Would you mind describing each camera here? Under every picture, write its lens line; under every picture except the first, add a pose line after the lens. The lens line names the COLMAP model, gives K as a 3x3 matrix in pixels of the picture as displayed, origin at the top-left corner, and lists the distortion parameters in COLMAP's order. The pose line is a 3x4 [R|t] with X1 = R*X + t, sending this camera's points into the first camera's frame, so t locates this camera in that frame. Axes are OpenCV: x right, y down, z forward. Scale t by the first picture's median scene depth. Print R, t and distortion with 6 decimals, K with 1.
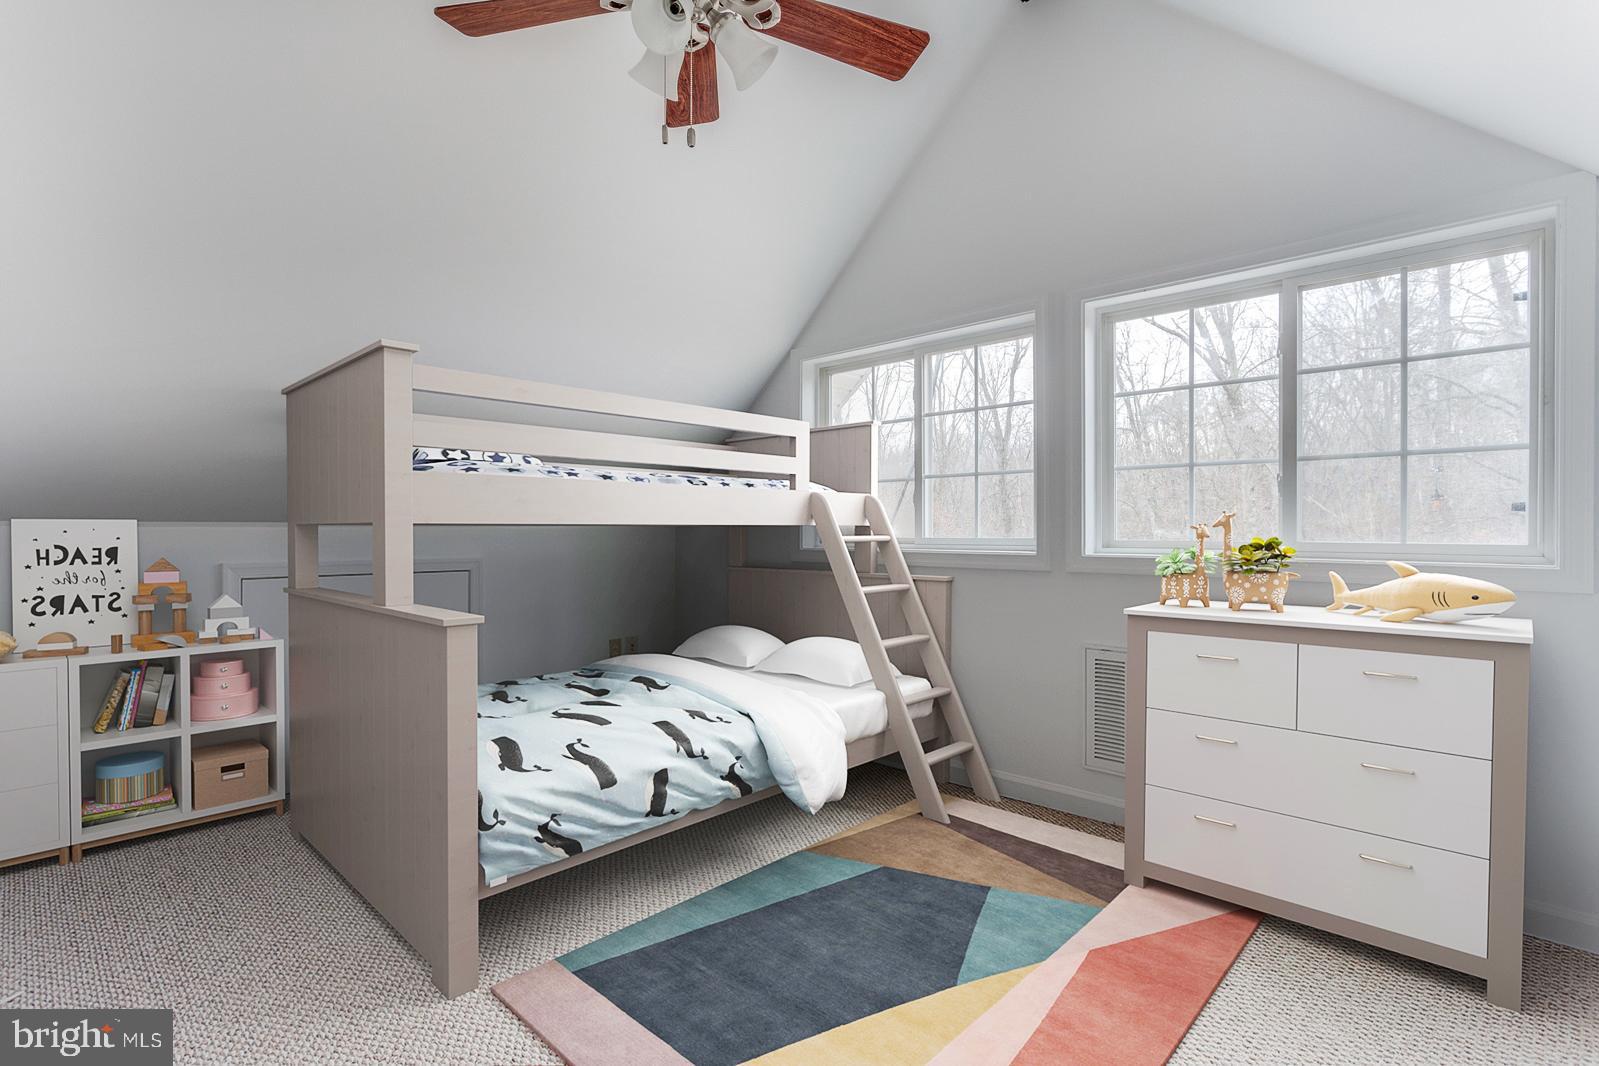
lens RADIAL K [[770.6, 0, 796.5], [0, 770.6, 535.8], [0, 0, 1]] dist [-0.028061, 0.011901]
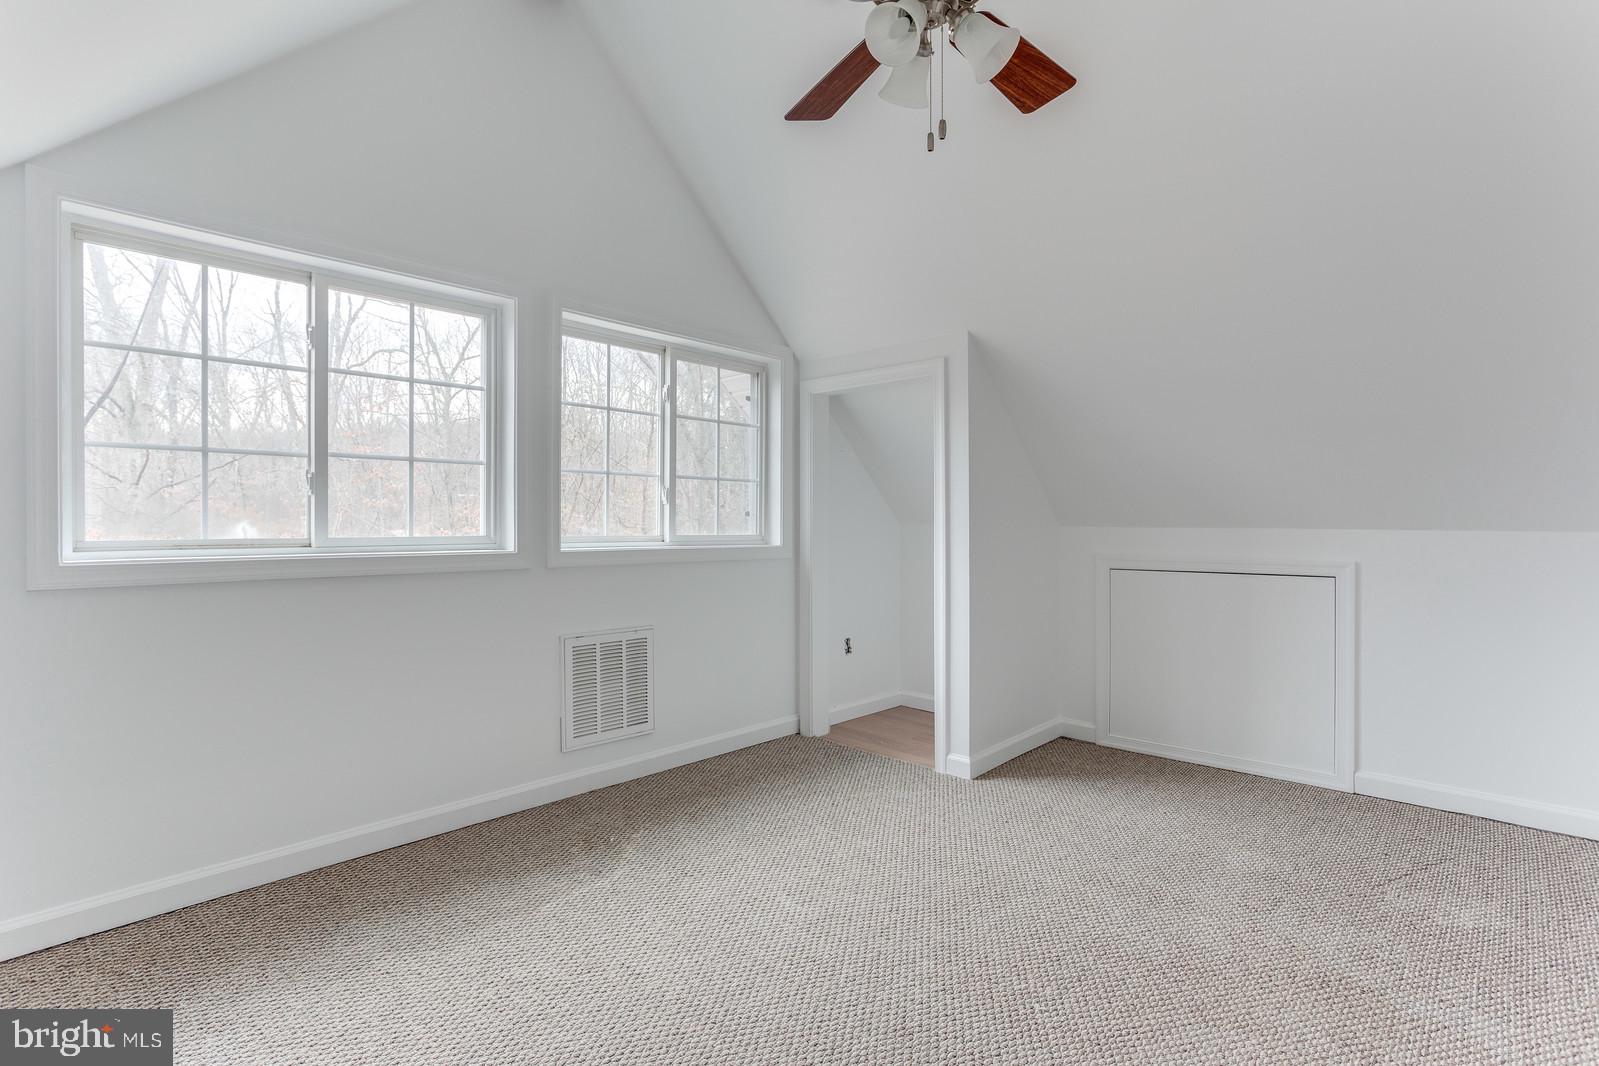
lens RADIAL K [[770.6, 0, 802.2], [0, 770.6, 532.2], [0, 0, 1]] dist [-0.028061, 0.011901]
pose [[0.008272, -0.010607, 0.999910, -0.555752], [0.005271, 0.999930, 0.010564, -0.007786], [-0.999952, 0.005183, 0.008327, 0.550708]]
